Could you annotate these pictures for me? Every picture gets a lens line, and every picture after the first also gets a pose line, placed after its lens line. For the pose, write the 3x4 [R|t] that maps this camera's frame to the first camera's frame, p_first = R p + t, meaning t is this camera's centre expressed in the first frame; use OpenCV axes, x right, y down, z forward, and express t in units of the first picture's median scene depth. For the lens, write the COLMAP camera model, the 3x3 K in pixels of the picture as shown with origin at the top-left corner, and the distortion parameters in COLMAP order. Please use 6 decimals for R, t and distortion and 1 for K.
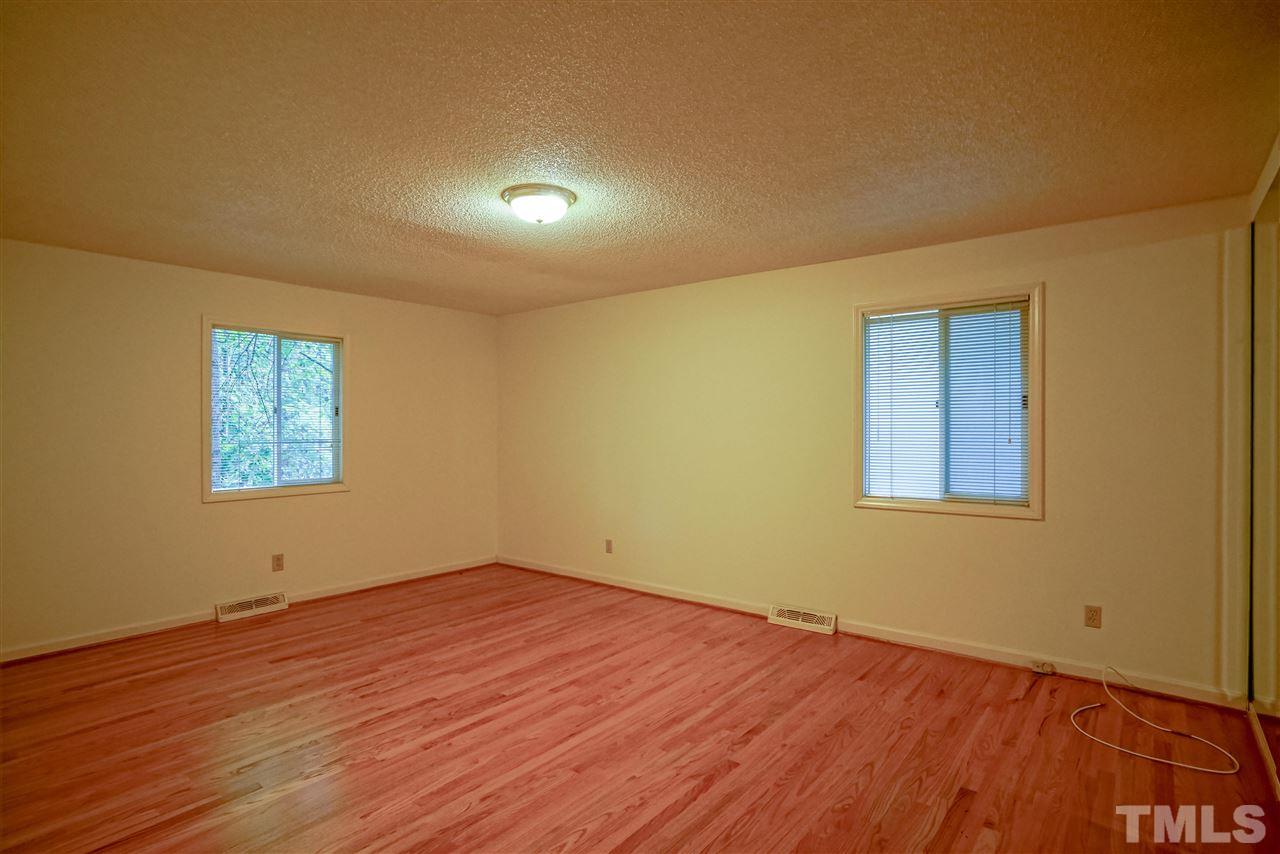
lens RADIAL K [[646.2, 0, 640.0], [0, 646.2, 427.0], [0, 0, 1]] dist [-0.030514, 0.000584]
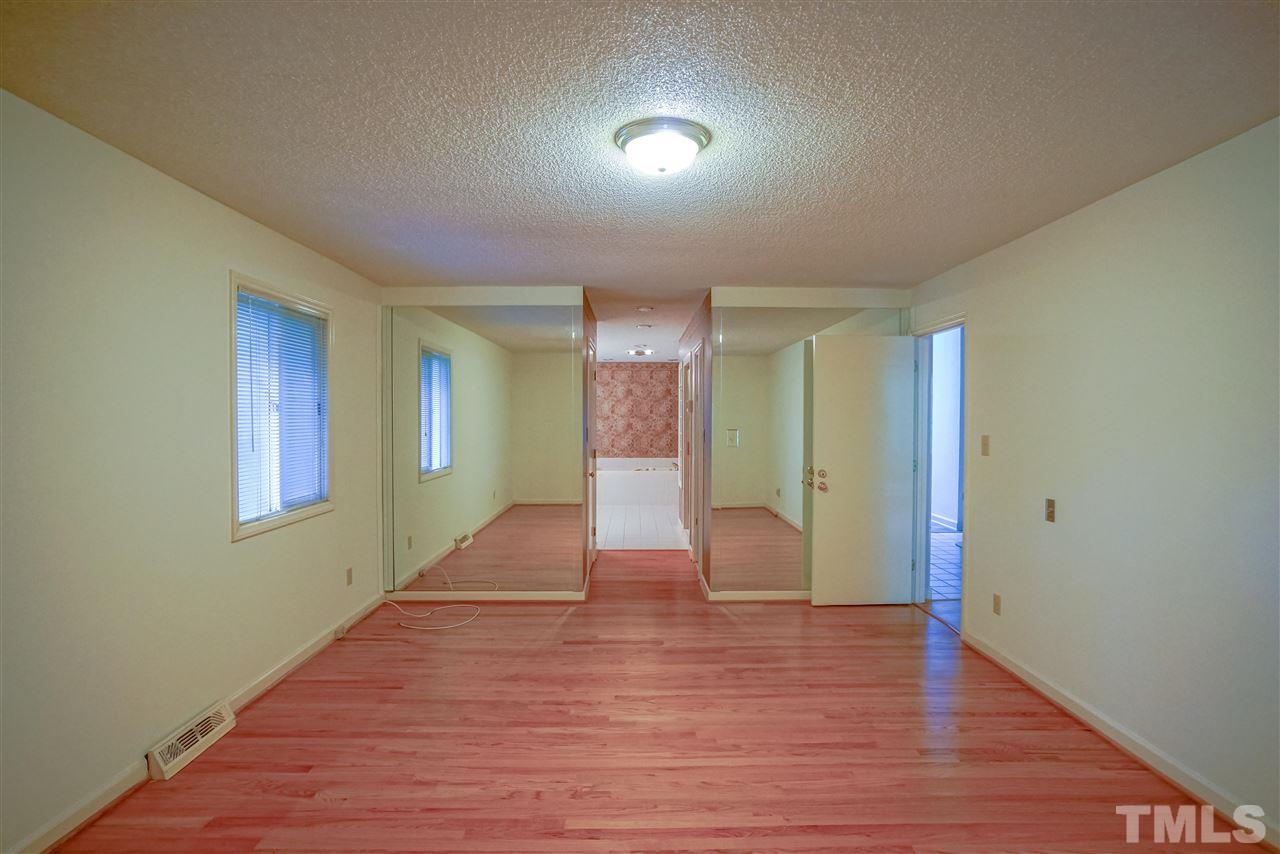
lens RADIAL K [[646.2, 0, 640.0], [0, 646.2, 427.0], [0, 0, 1]] dist [-0.030514, 0.000584]
pose [[-0.637469, -0.009489, 0.770417, -0.712789], [0.004429, 0.999863, 0.015980, -0.026638], [-0.770463, 0.013599, -0.637340, 1.463700]]
